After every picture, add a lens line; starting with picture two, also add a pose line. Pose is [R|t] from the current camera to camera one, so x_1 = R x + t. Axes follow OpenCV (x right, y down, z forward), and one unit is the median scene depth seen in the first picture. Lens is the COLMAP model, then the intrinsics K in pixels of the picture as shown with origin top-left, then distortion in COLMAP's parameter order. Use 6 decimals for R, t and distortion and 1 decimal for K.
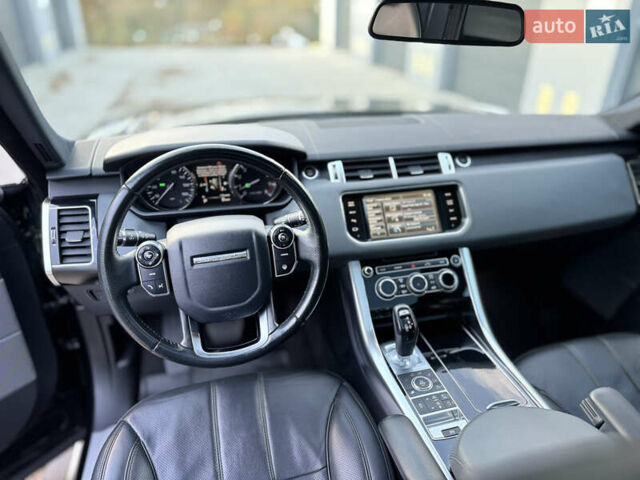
lens RADIAL K [[454.9, 0, 332.6], [0, 454.9, 244.7], [0, 0, 1]] dist [0.009582, -0.034603]
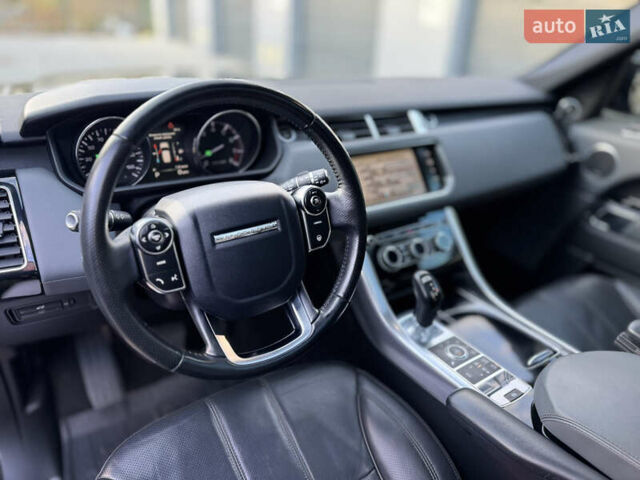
lens RADIAL K [[454.9, 0, 328.7], [0, 454.9, 243.6], [0, 0, 1]] dist [0.009582, -0.034603]
pose [[0.944507, -0.106546, 0.310733, -0.289223], [0.103961, 0.994269, 0.024920, 0.034848], [-0.311607, 0.008767, 0.950171, 0.191949]]
